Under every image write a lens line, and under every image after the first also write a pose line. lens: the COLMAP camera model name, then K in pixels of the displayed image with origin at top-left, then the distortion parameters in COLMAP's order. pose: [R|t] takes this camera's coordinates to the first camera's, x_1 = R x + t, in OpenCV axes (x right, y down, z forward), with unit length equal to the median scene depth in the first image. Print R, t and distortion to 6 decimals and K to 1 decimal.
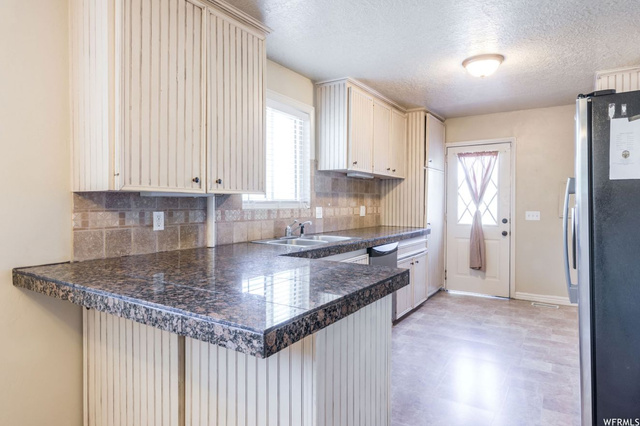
lens RADIAL K [[390.0, 0, 318.7], [0, 390.0, 206.7], [0, 0, 1]] dist [0.019239, -0.005089]
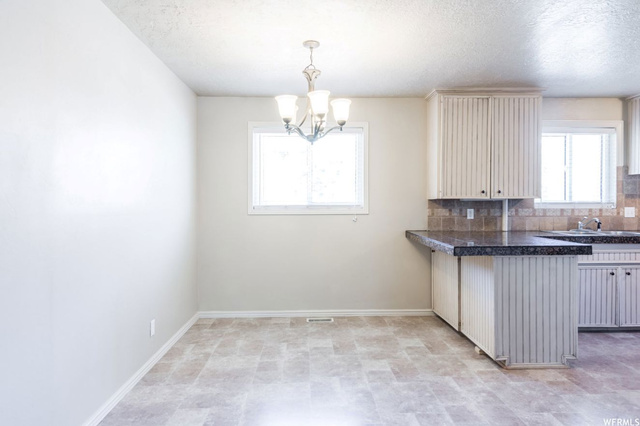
lens RADIAL K [[390.0, 0, 321.5], [0, 390.0, 208.7], [0, 0, 1]] dist [0.019239, -0.005089]
pose [[0.561254, 0.005085, -0.827628, 0.515432], [-0.004492, 0.999985, 0.003098, 0.006176], [0.827631, 0.001979, 0.561268, -0.442005]]
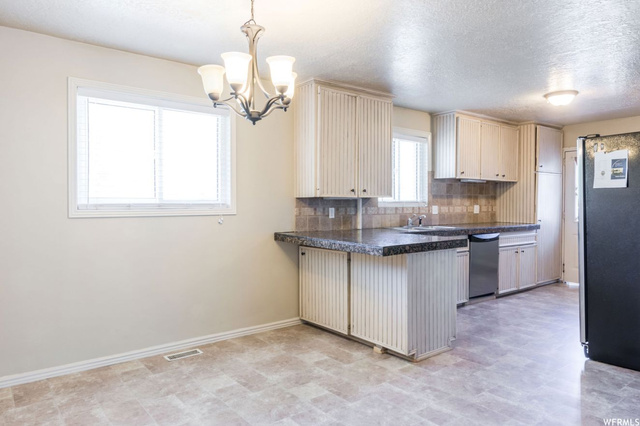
lens RADIAL K [[428.9, 0, 318.2], [0, 428.9, 208.6], [0, 0, 1]] dist [0.020356, -0.005756]
pose [[0.942169, 0.001809, -0.335135, 0.137059], [-0.000743, 0.999994, 0.003310, 0.007217], [0.335139, -0.002869, 0.942164, -0.623262]]
